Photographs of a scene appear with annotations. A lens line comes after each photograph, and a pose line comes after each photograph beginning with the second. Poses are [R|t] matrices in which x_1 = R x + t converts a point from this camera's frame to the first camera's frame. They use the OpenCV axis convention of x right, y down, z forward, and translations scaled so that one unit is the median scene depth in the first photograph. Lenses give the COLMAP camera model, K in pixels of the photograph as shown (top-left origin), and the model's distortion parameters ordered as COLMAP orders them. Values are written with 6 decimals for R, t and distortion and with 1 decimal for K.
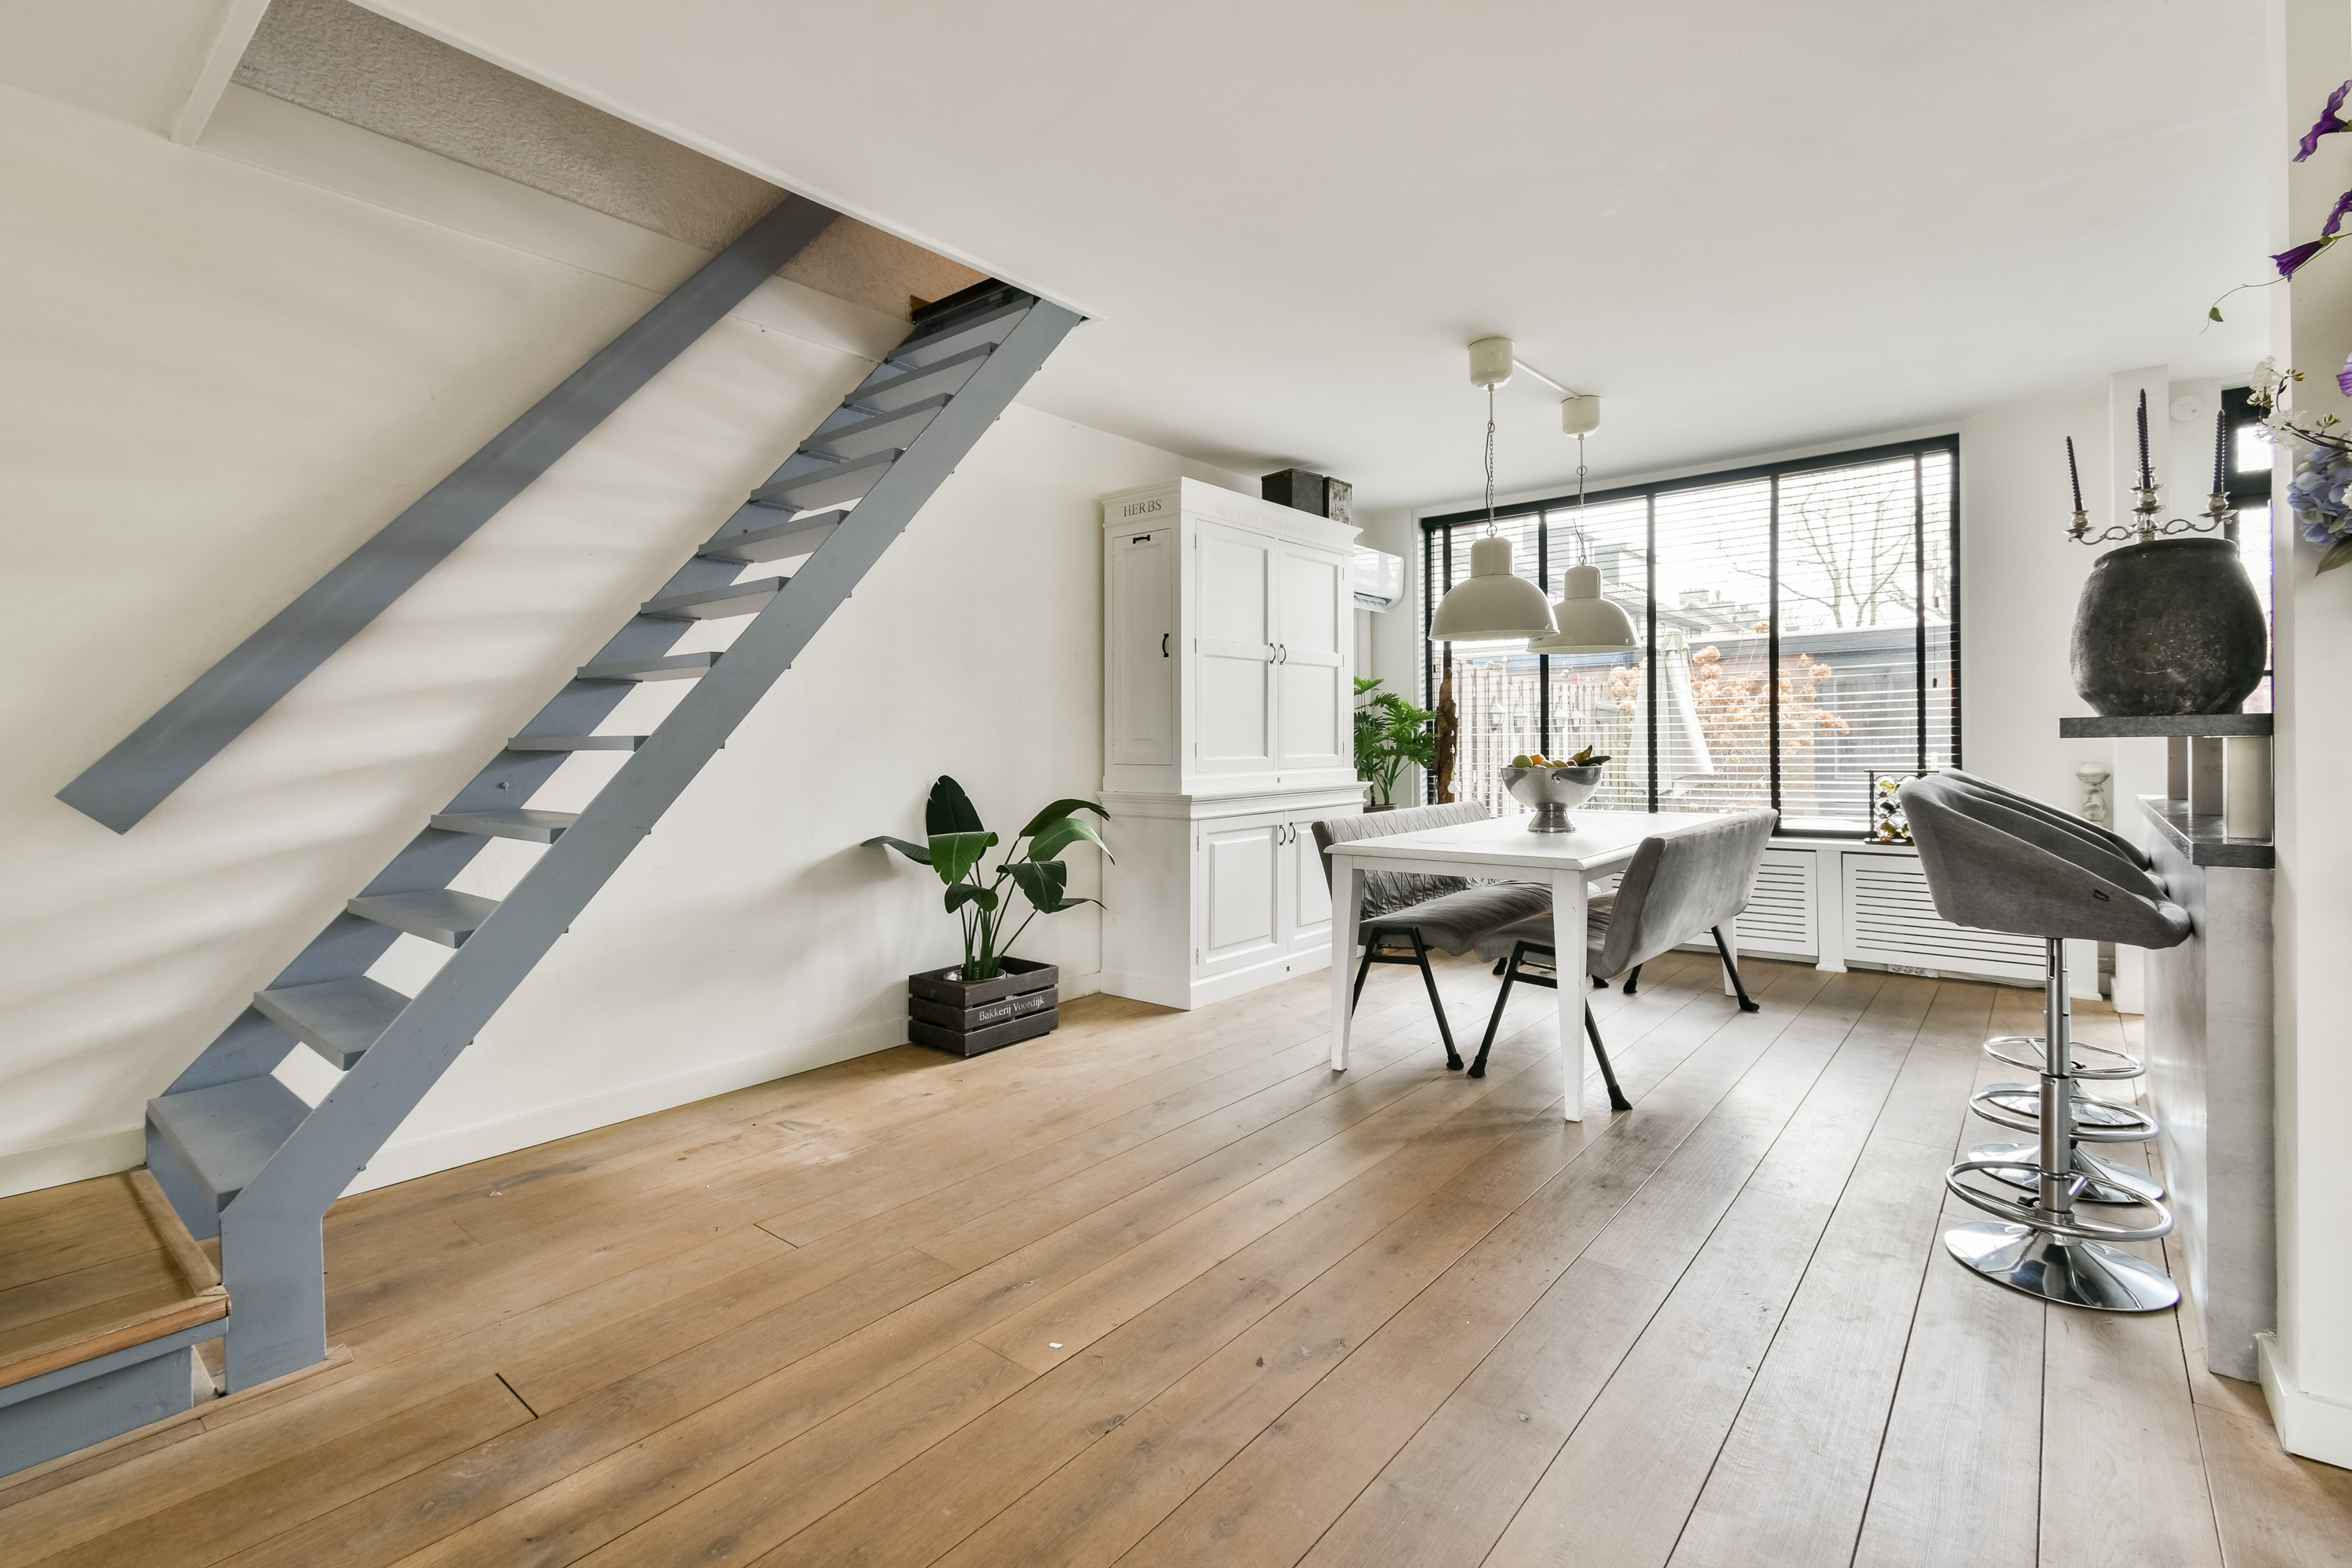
lens RADIAL K [[1064.5, 0, 1183.1], [0, 1064.5, 728.5], [0, 0, 1]] dist [-0.001705, -0.000039]
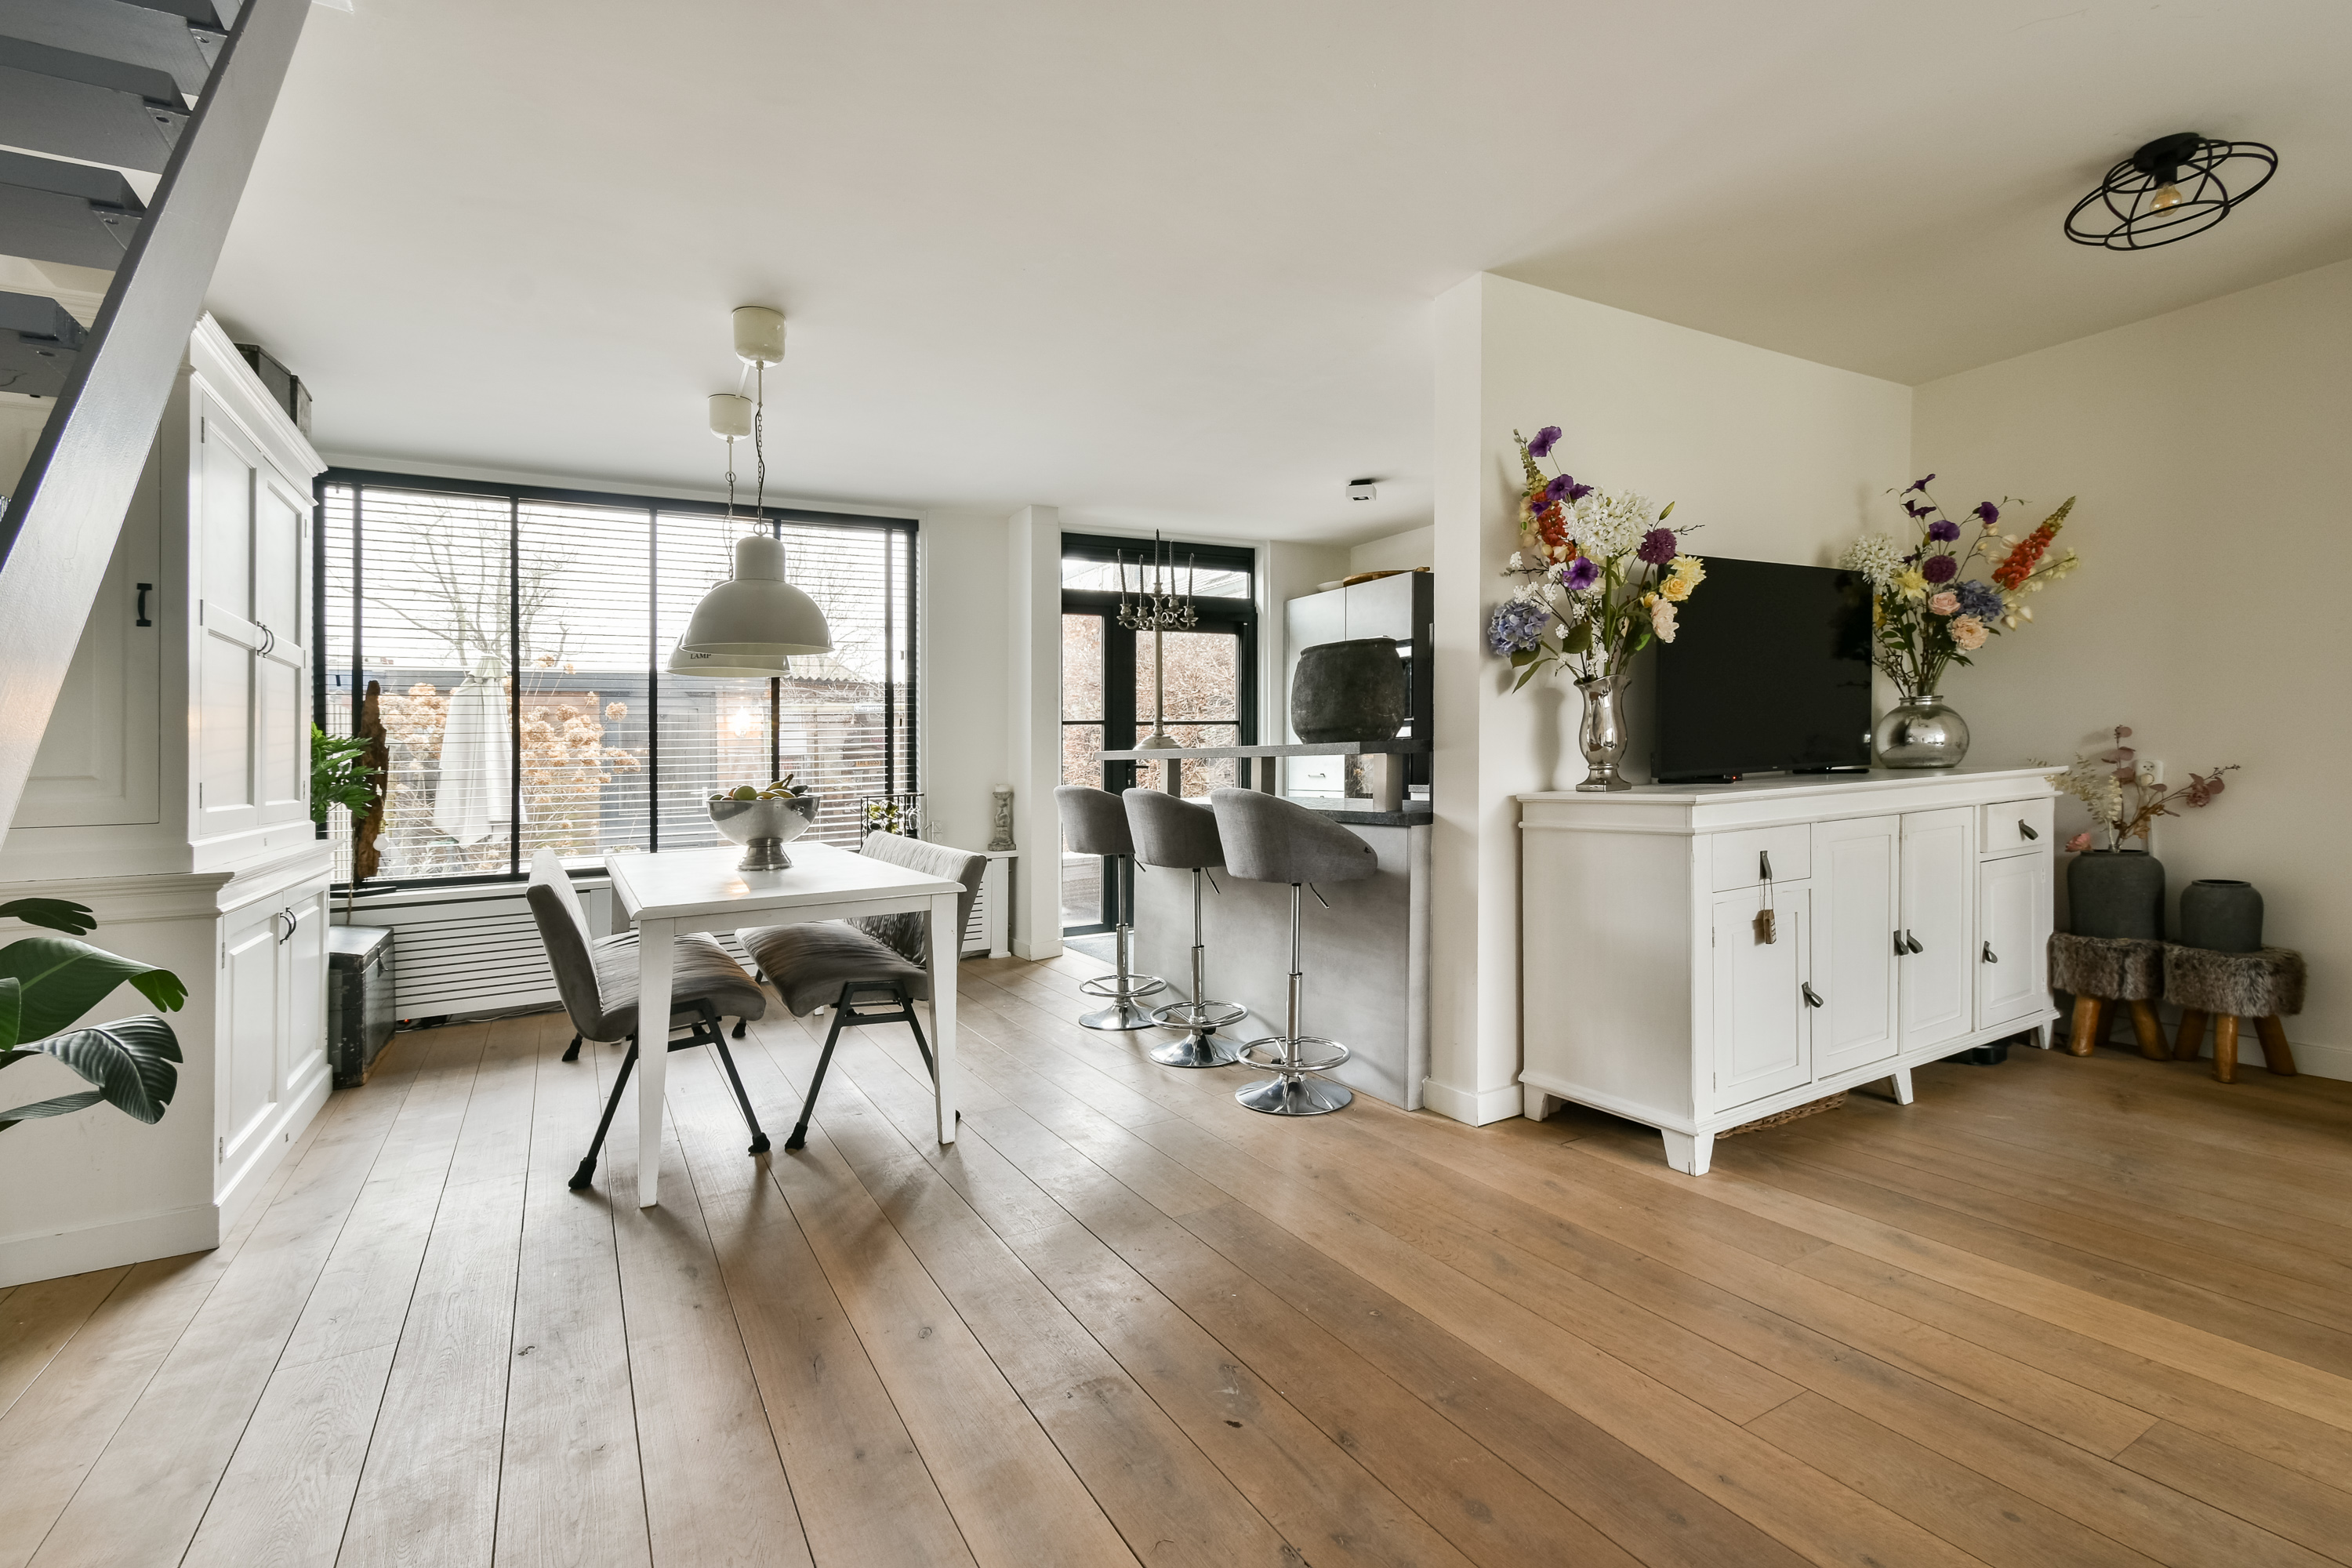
lens RADIAL K [[1068.9, 0, 1176.0], [0, 1068.9, 784.0], [0, 0, 1]] dist [0.005114, 0.000267]
pose [[0.354675, -0.019937, 0.934777, -0.341078], [0.009228, 0.999799, 0.017822, 0.009096], [-0.934944, 0.002305, 0.354788, 0.302783]]
